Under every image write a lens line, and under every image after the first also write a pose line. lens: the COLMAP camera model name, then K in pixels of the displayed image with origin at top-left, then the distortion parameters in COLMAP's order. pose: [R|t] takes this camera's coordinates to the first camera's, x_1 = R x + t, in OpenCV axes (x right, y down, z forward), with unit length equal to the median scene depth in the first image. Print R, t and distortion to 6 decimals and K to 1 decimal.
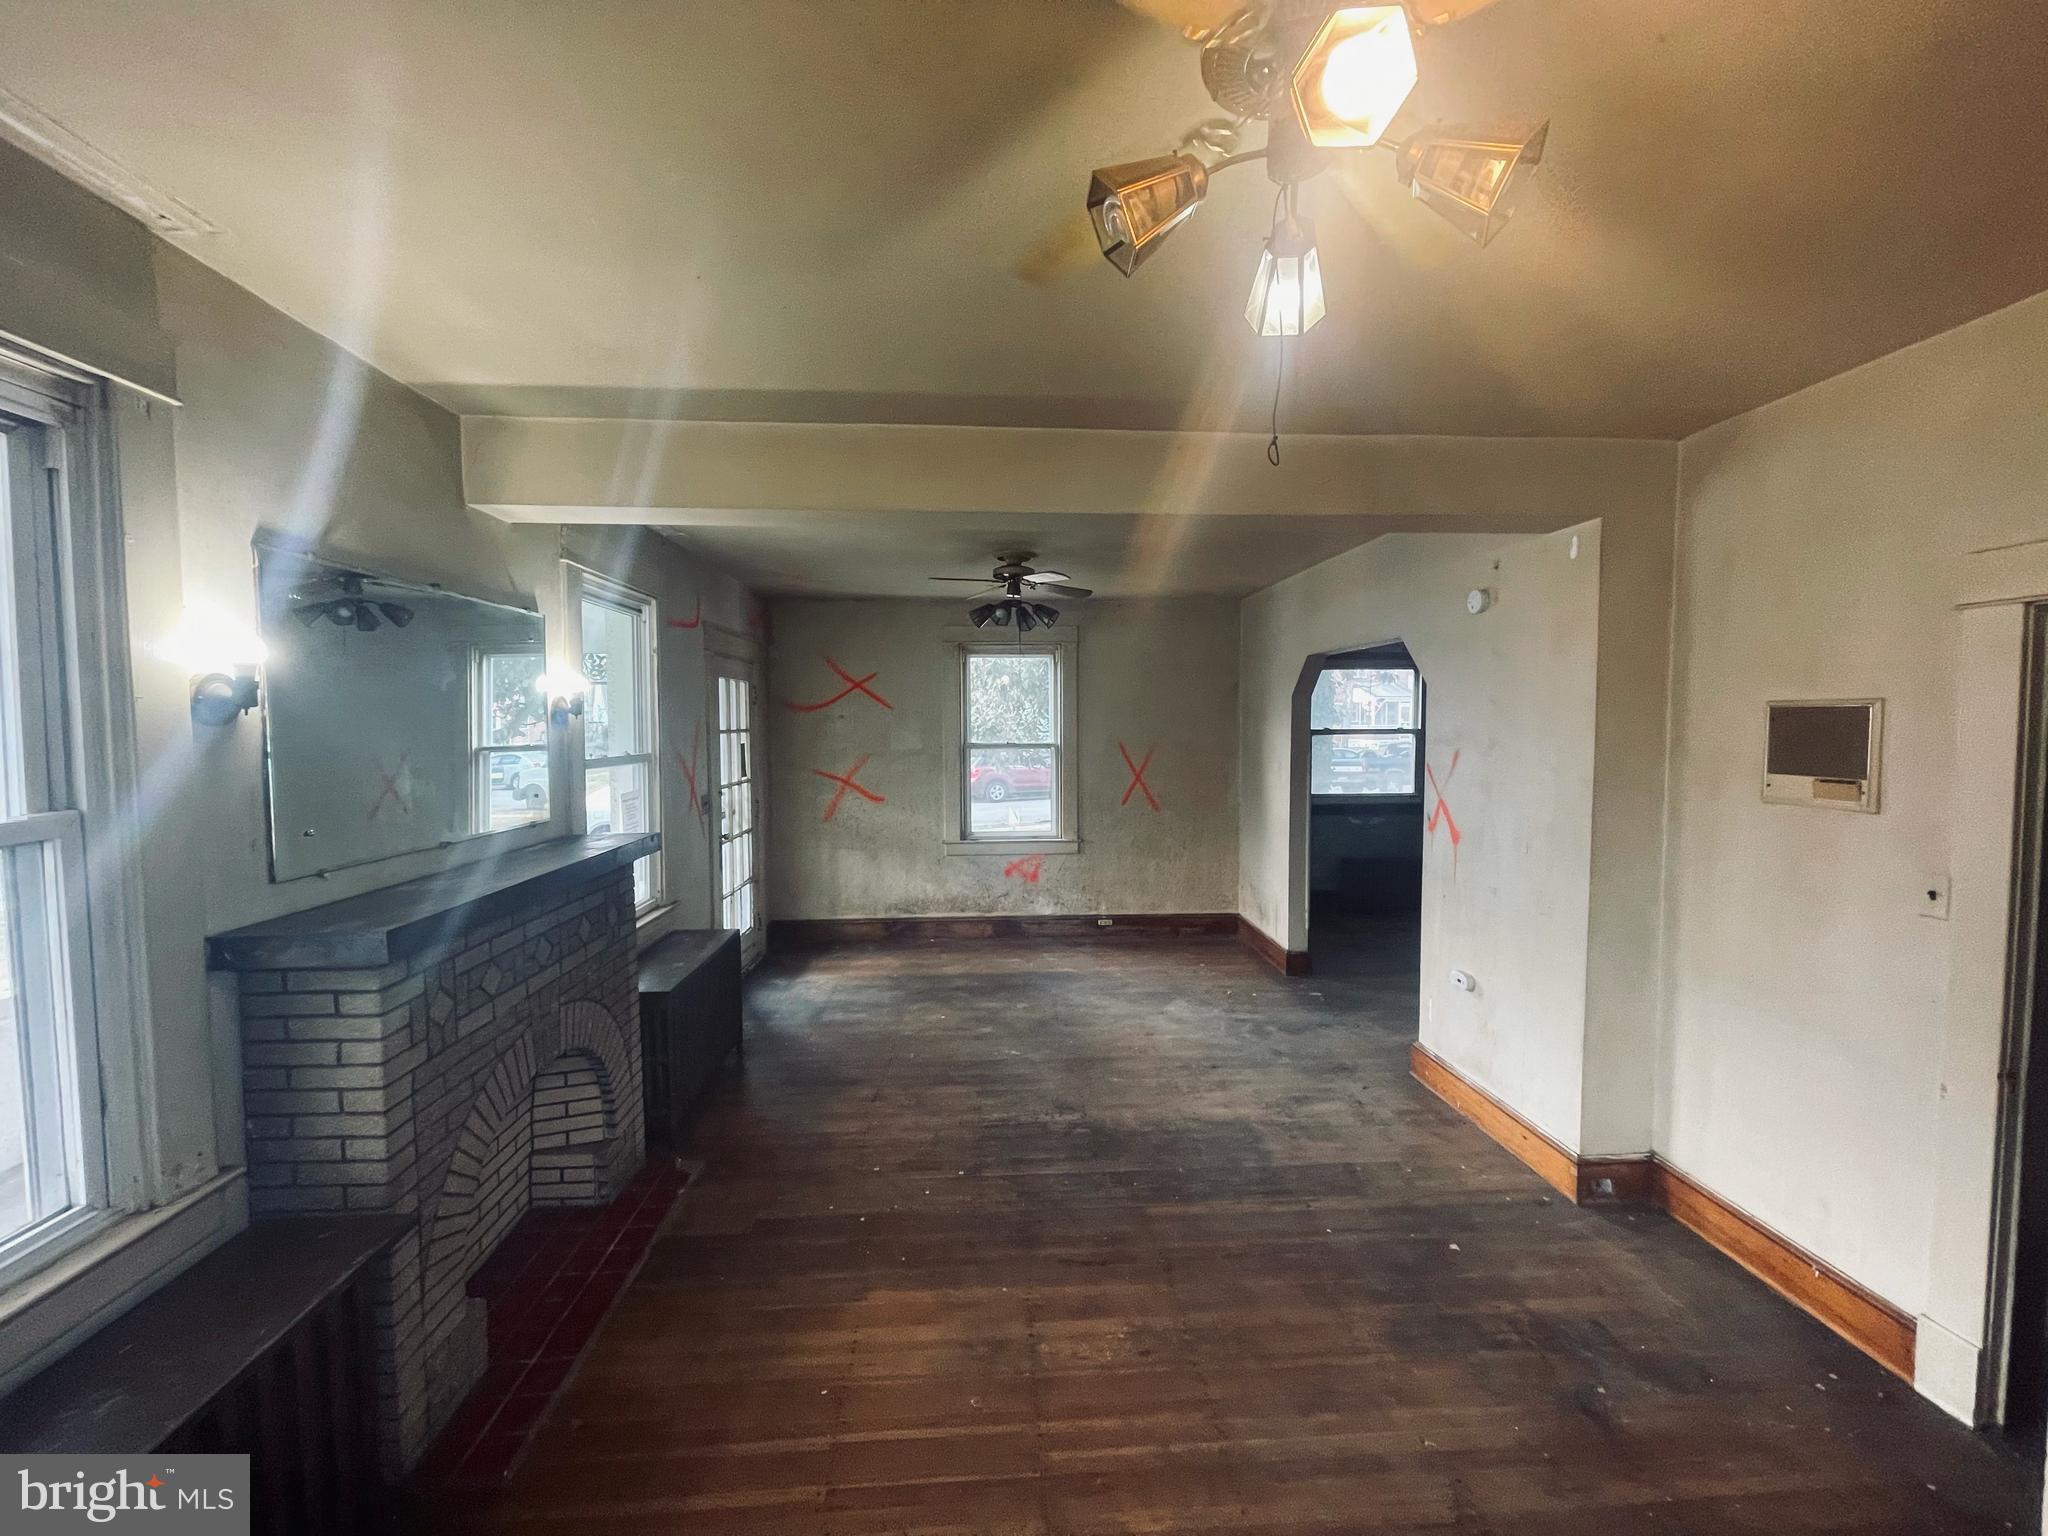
lens RADIAL K [[835.4, 0, 1024.0], [0, 835.4, 768.0], [0, 0, 1]] dist [-0.000073, -0.000020]
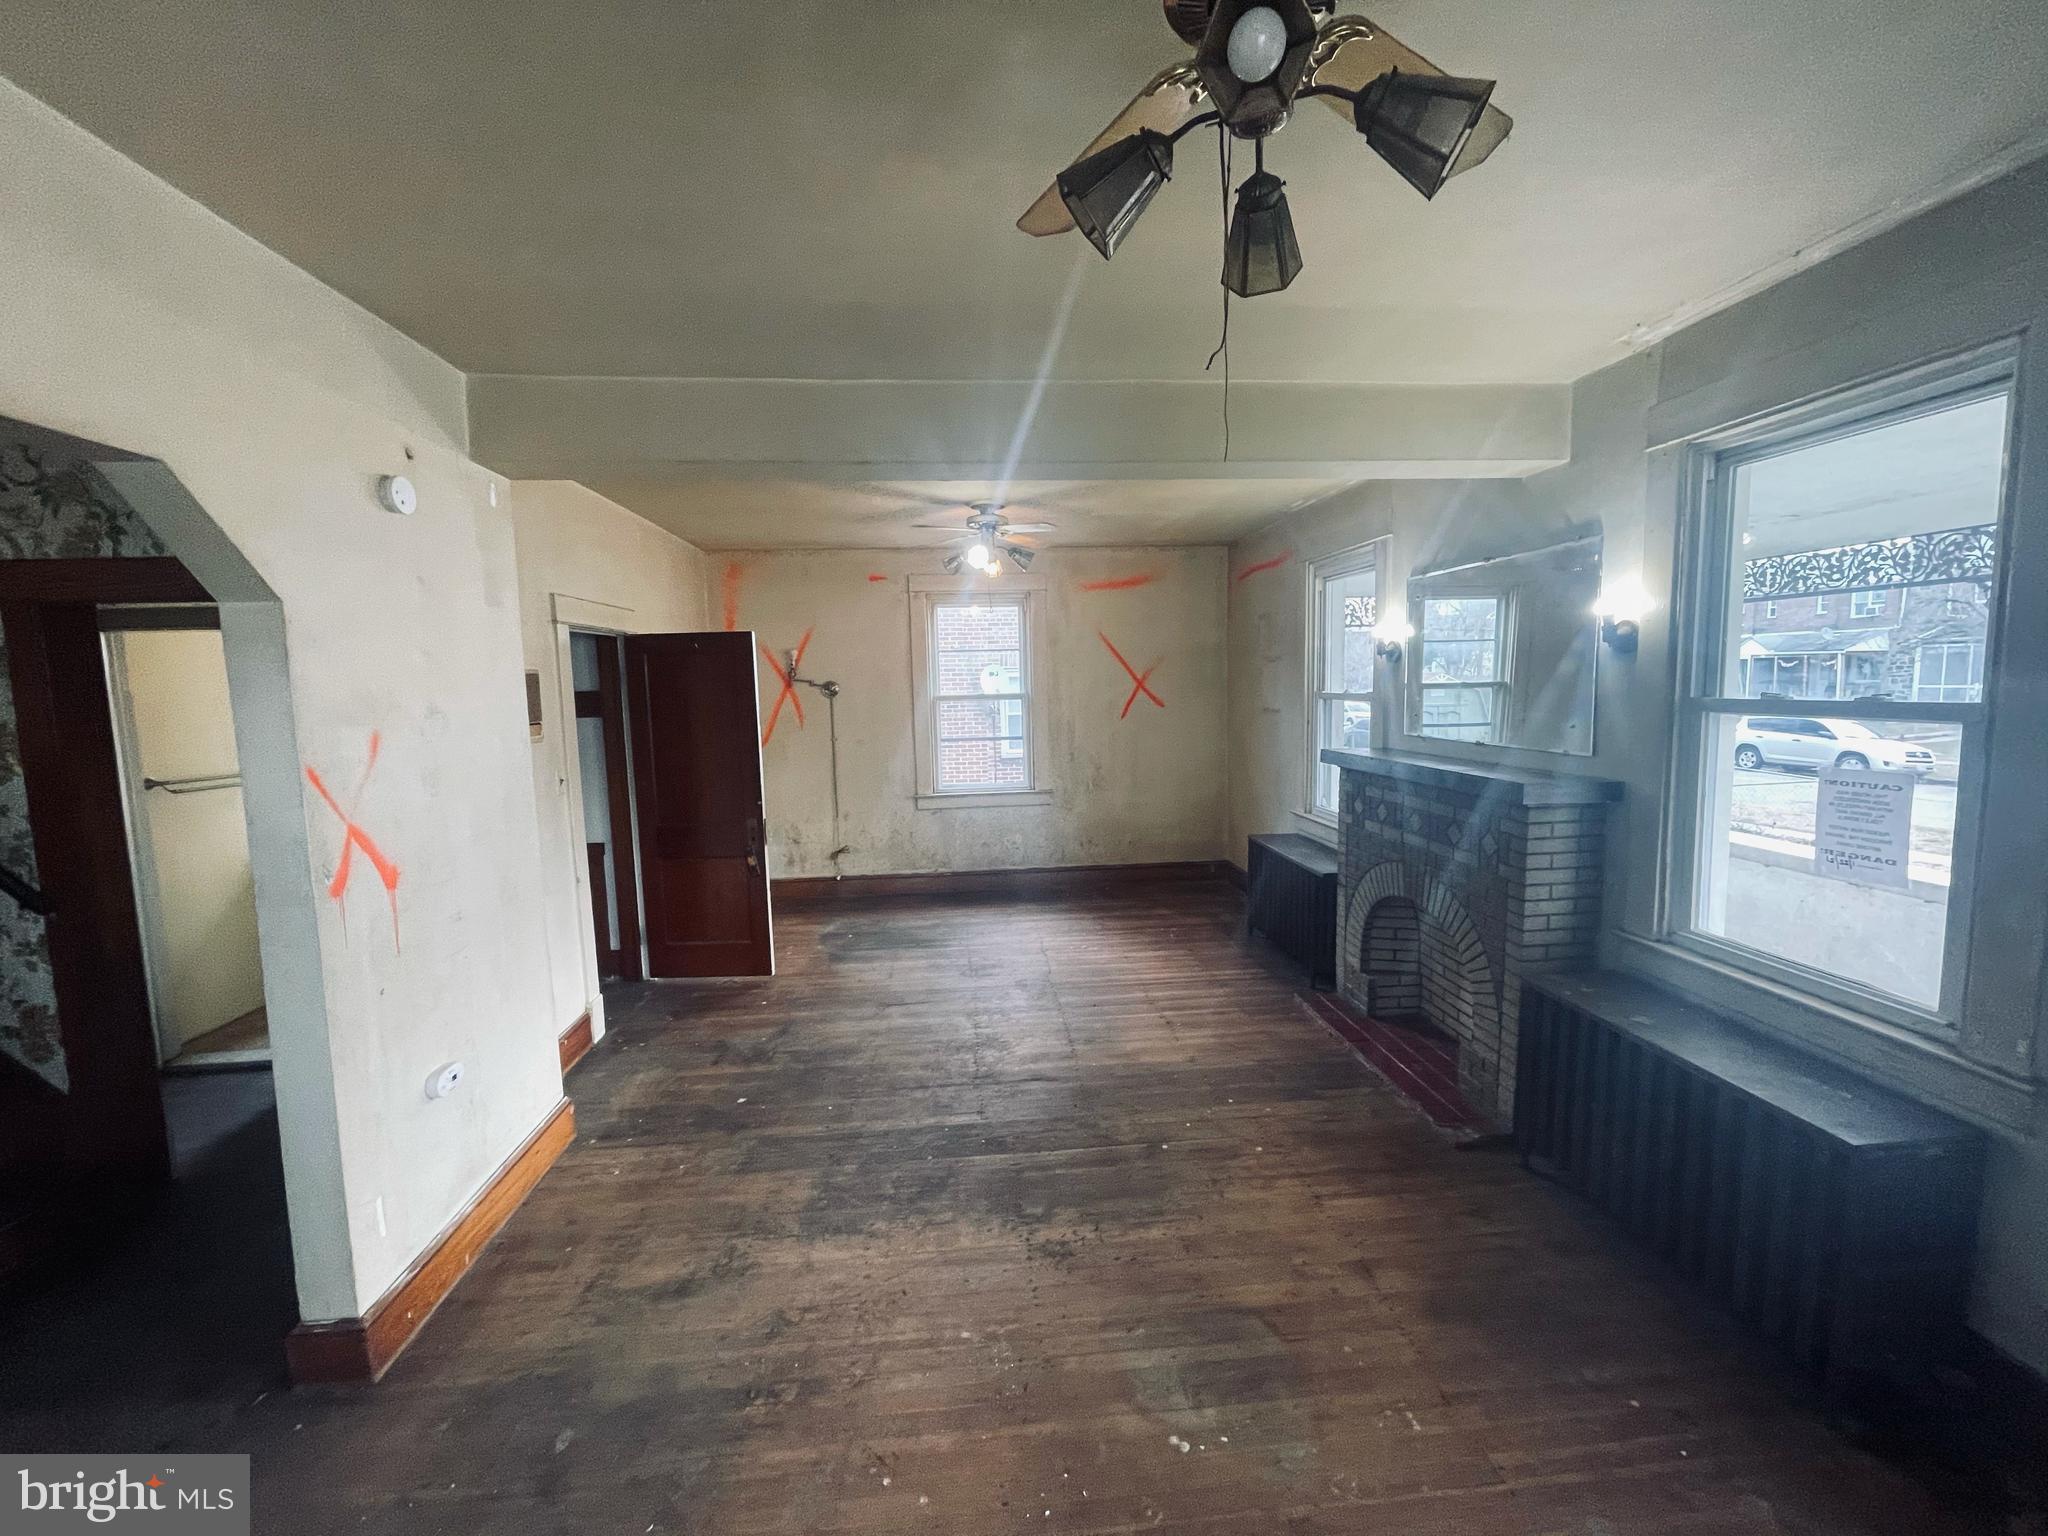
lens RADIAL K [[835.4, 0, 1024.0], [0, 835.4, 768.0], [0, 0, 1]] dist [-0.000073, -0.000020]
pose [[-0.999178, 0.032436, -0.024320, 0.079417], [0.028130, 0.986676, 0.160245, -0.077143], [0.029194, 0.159429, -0.986778, 1.593841]]
